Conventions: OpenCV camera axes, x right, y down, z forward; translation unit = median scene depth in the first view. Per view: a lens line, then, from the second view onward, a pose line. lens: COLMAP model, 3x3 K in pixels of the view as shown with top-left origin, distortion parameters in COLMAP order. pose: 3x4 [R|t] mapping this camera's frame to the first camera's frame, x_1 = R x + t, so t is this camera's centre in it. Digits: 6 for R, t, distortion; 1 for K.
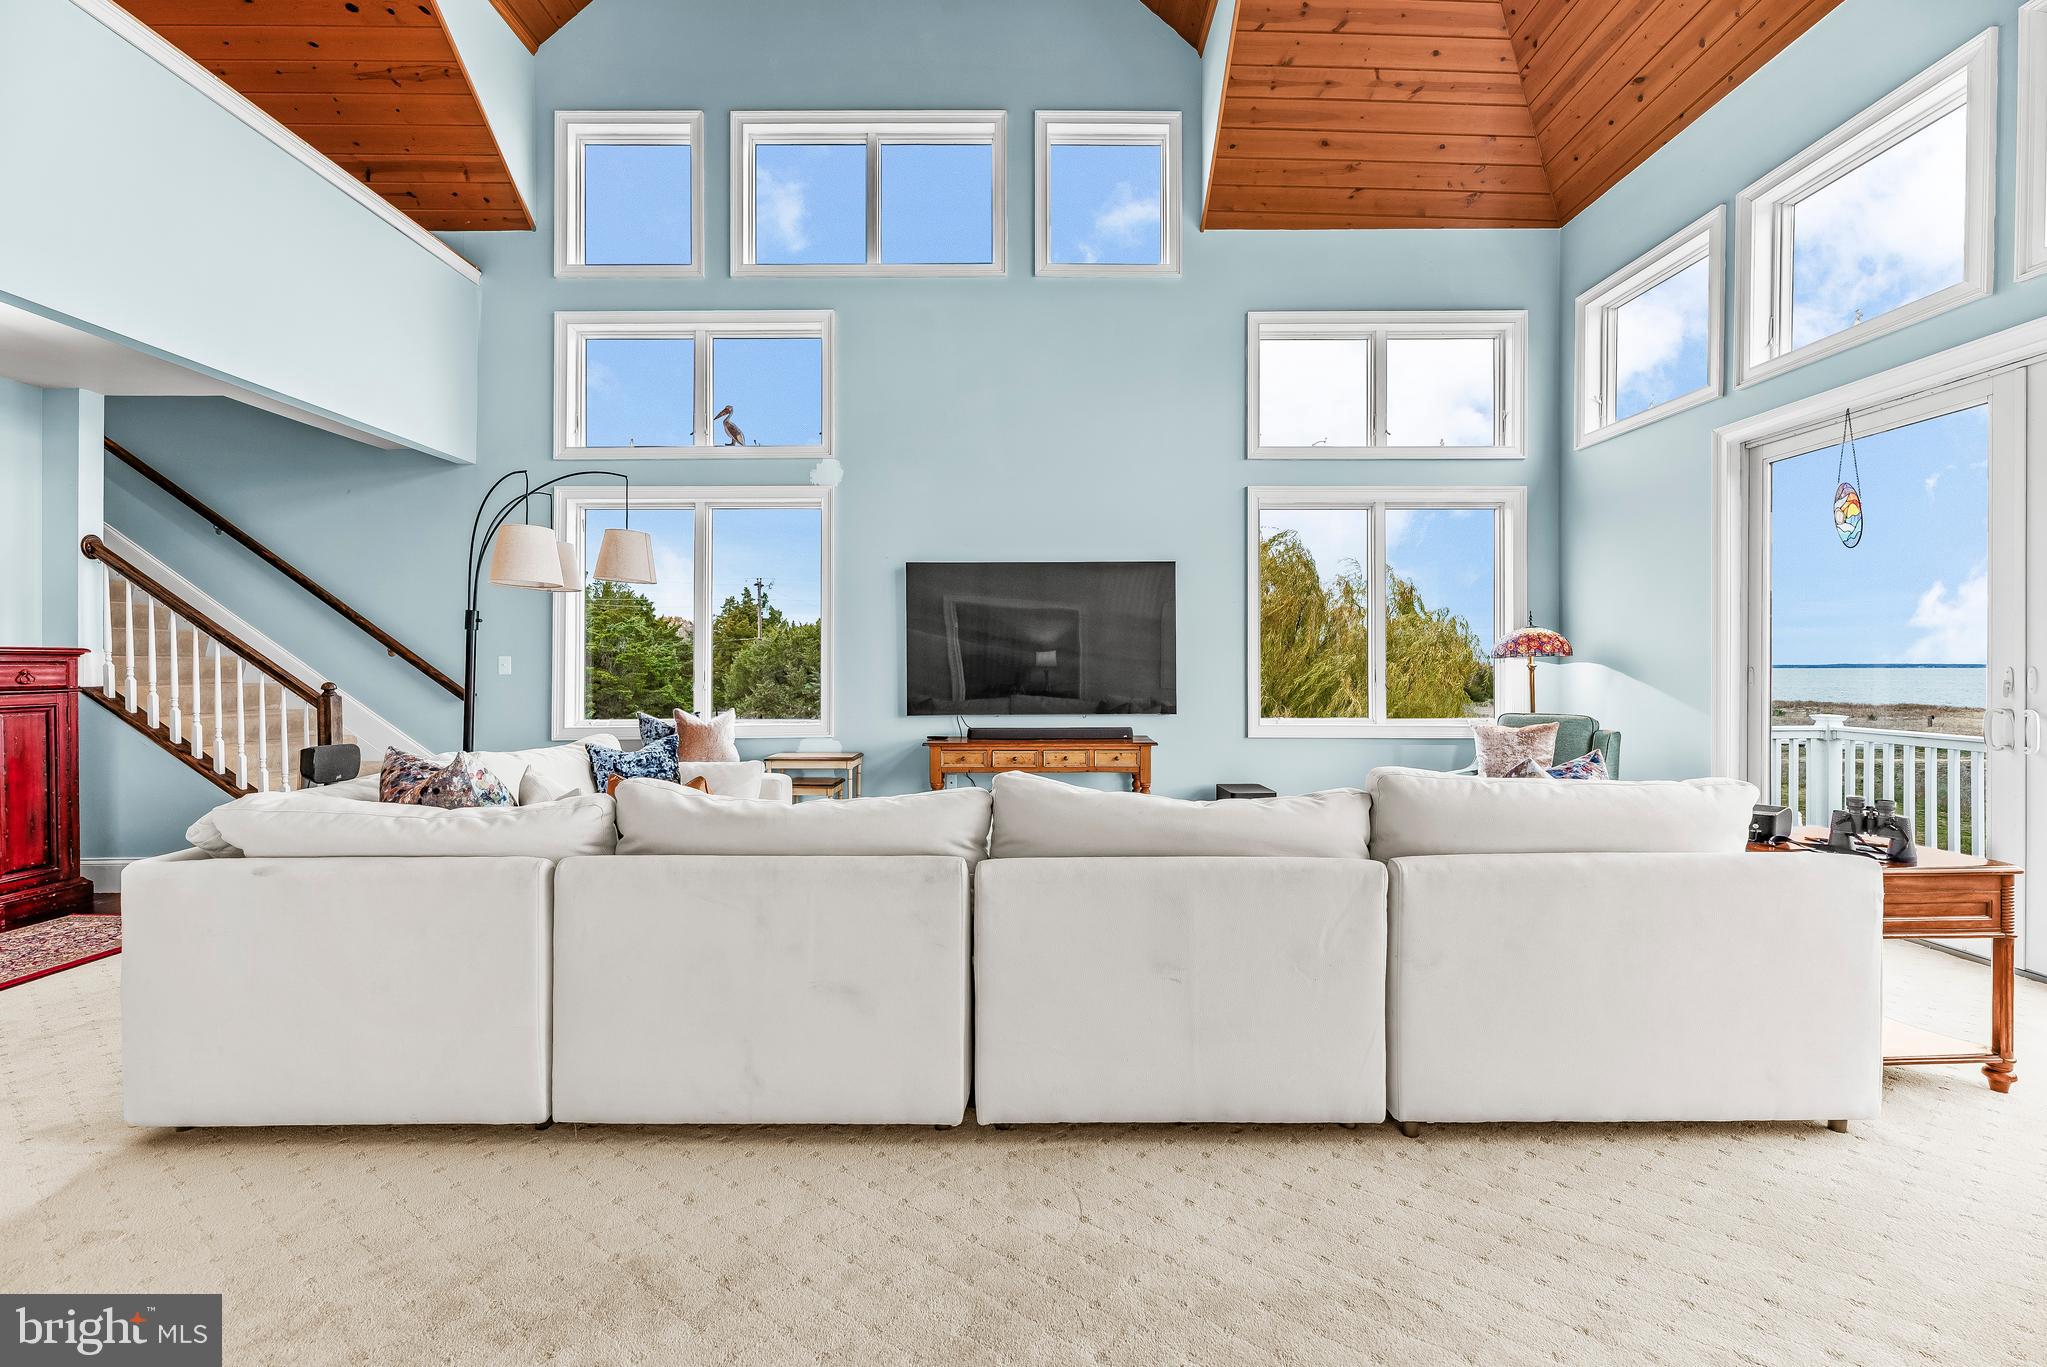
lens RADIAL K [[832.2, 0, 1021.4], [0, 832.2, 676.3], [0, 0, 1]] dist [0.000338, 0.000044]
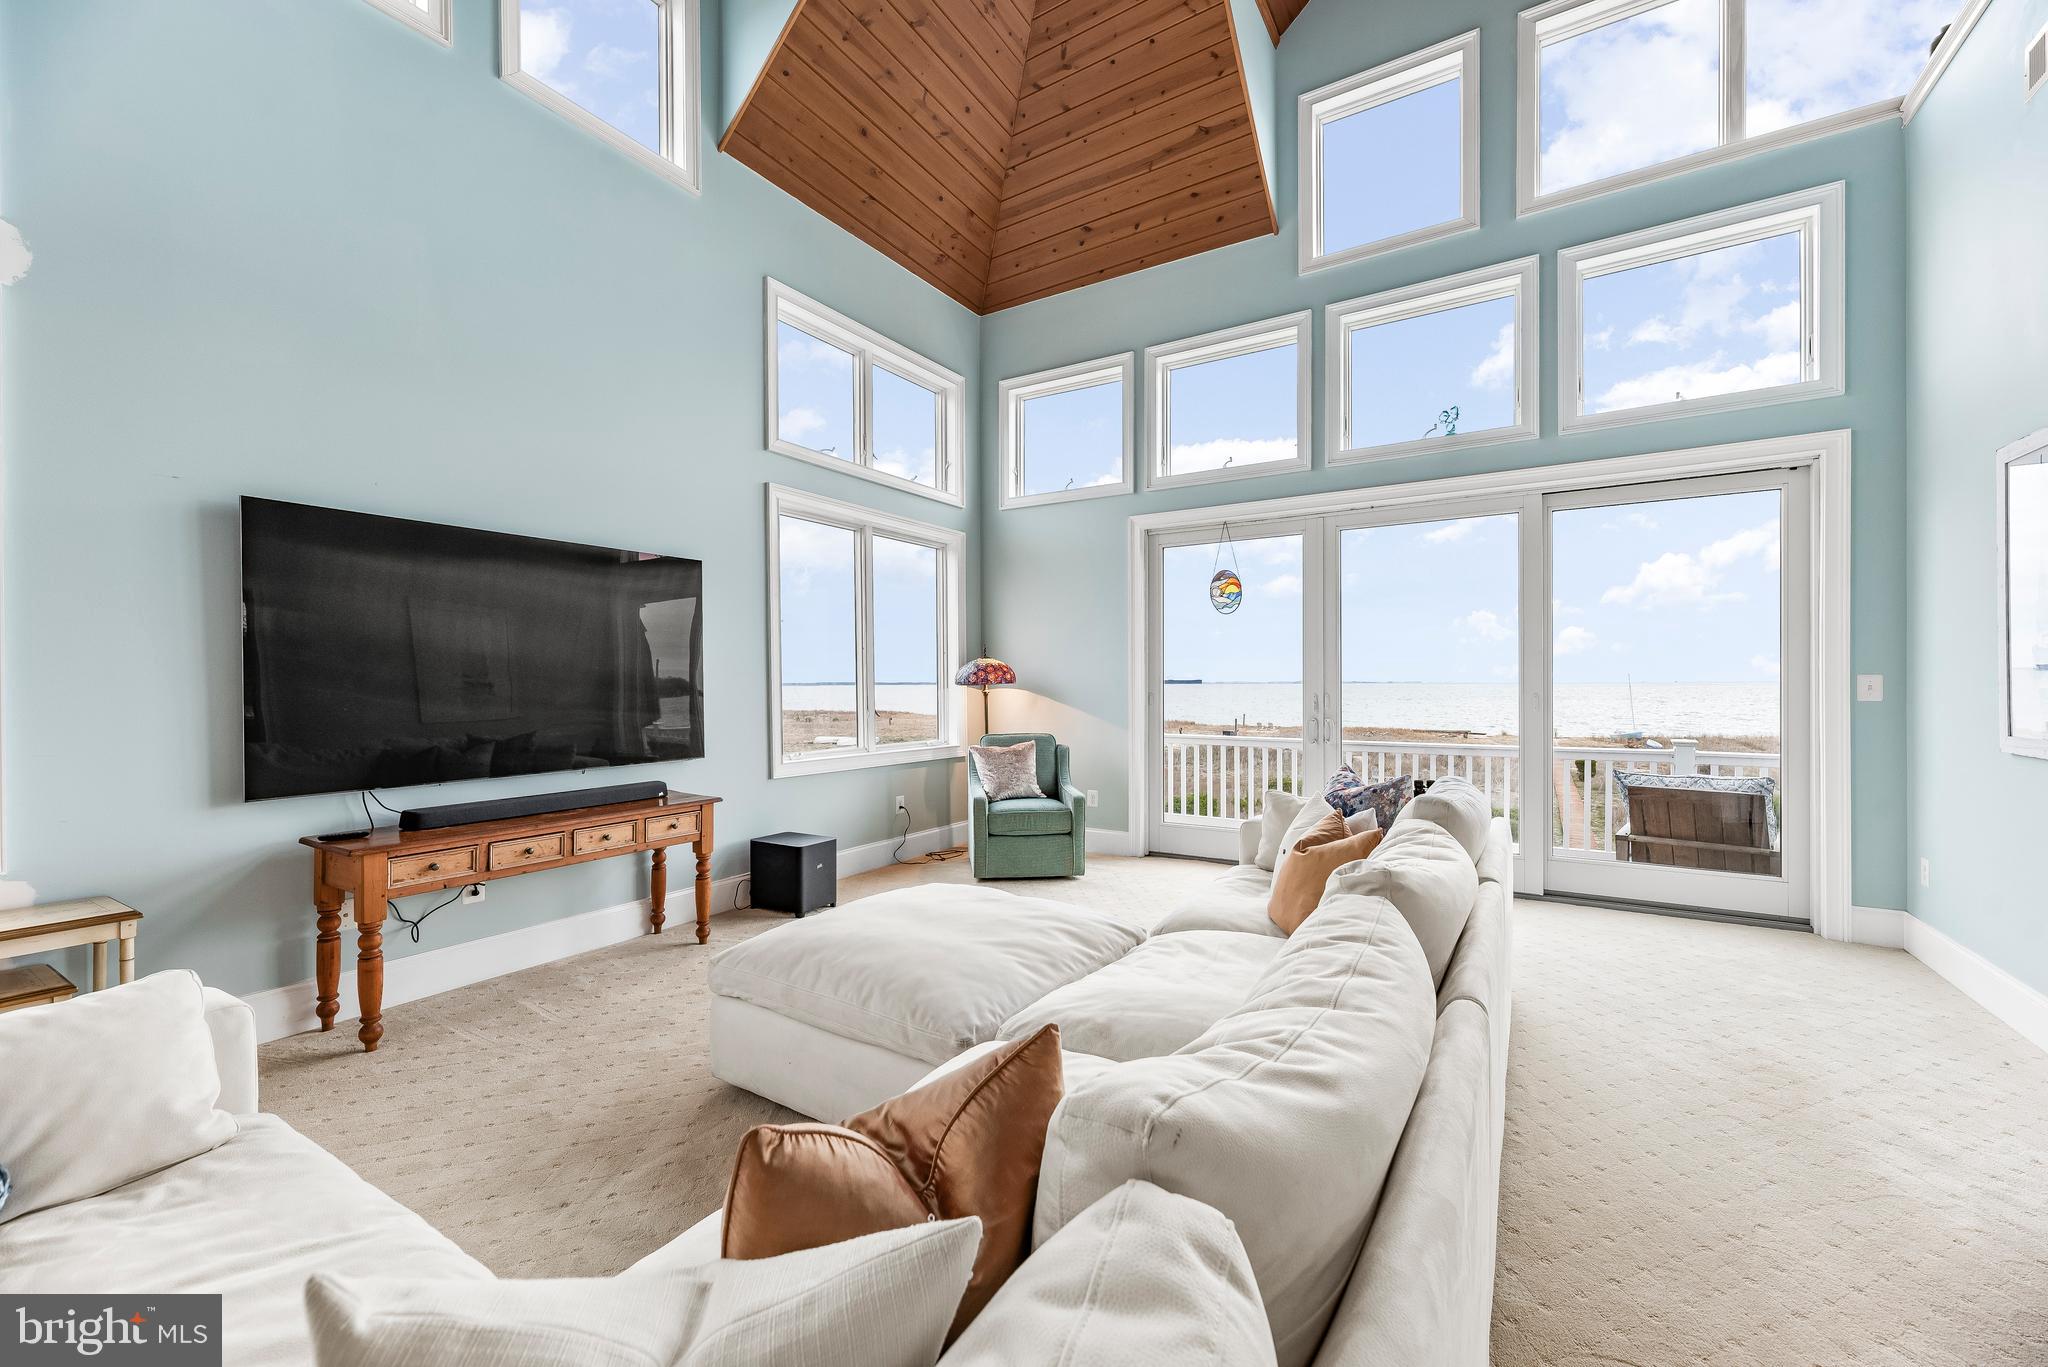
lens RADIAL K [[823.5, 0, 1007.8], [0, 823.5, 692.2], [0, 0, 1]] dist [0.000161, 0.000040]
pose [[0.538017, -0.008945, 0.842886, -0.323211], [0.011695, 0.999927, 0.003146, -0.015503], [-0.842853, 0.008165, 0.538083, 0.366804]]
